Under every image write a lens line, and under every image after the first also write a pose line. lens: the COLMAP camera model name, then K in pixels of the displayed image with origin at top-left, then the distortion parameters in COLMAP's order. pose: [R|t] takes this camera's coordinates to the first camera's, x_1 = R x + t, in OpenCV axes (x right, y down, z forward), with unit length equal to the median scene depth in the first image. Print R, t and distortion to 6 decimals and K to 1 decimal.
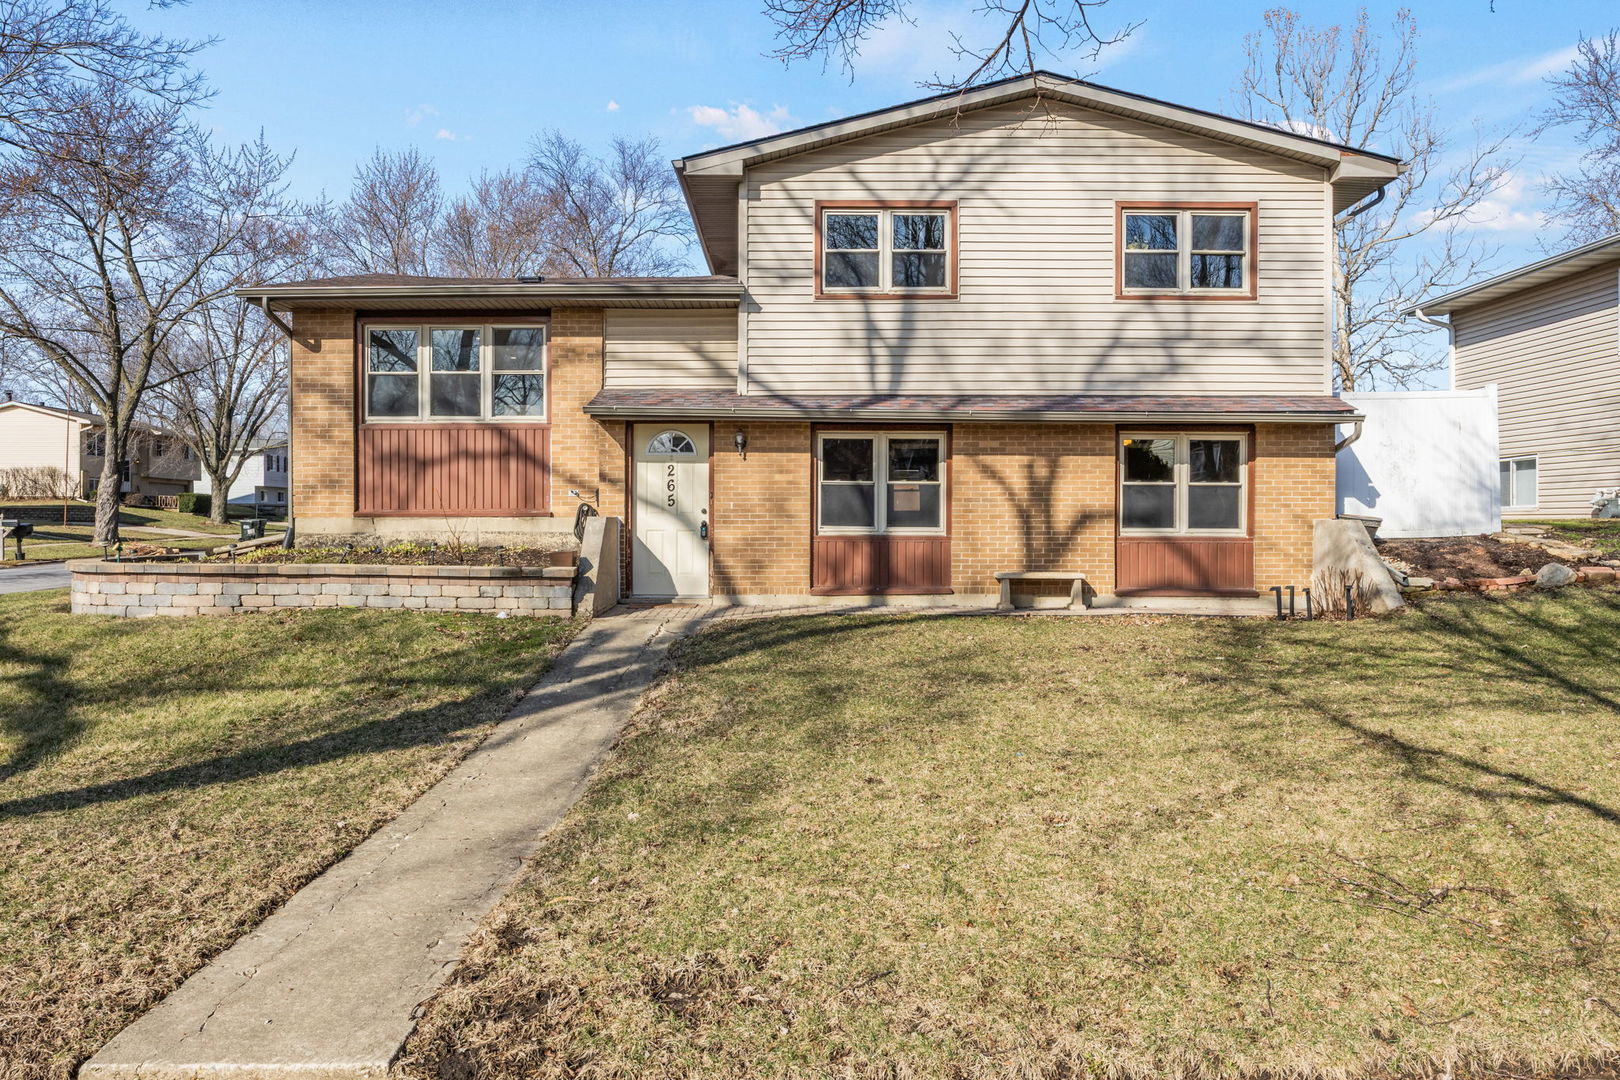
lens RADIAL K [[1074.2, 0, 812.5], [0, 1074.2, 519.6], [0, 0, 1]] dist [-0.008098, 0.001979]
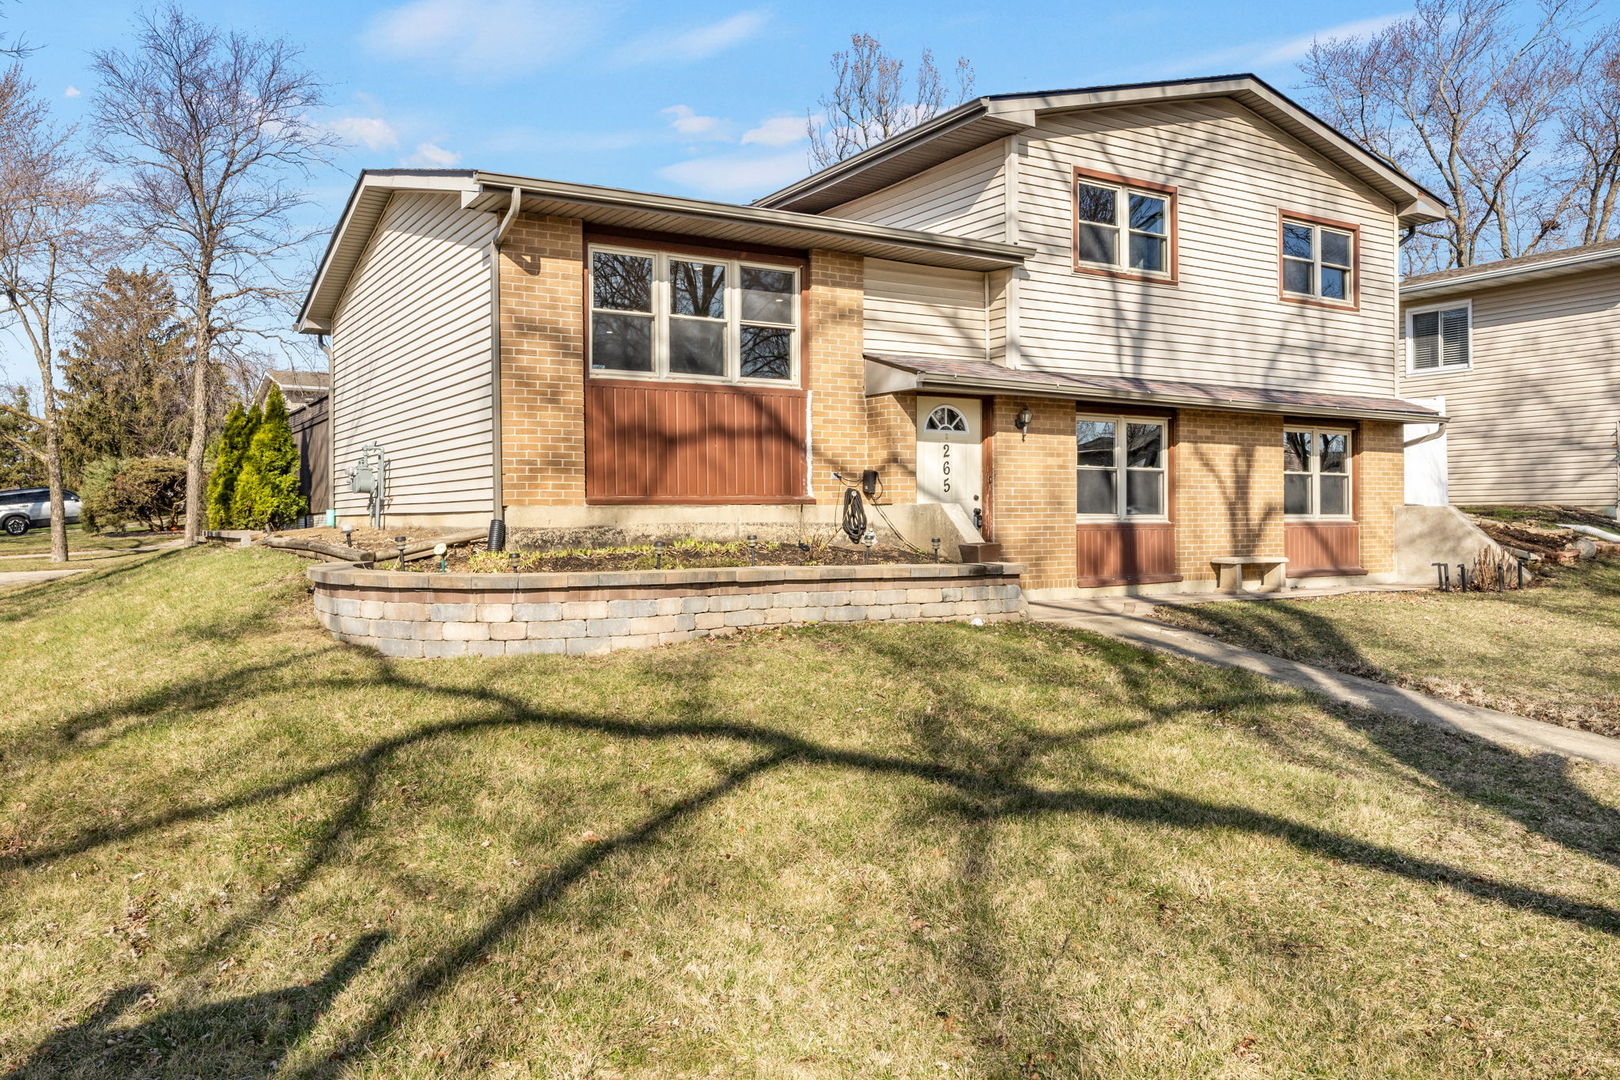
lens RADIAL K [[1074.2, 0, 812.5], [0, 1074.2, 519.6], [0, 0, 1]] dist [-0.008098, 0.001979]
pose [[0.879987, -0.007898, 0.474932, -0.641639], [0.006527, 0.999968, 0.004536, 0.005349], [-0.474953, -0.000892, 0.880011, 0.281840]]
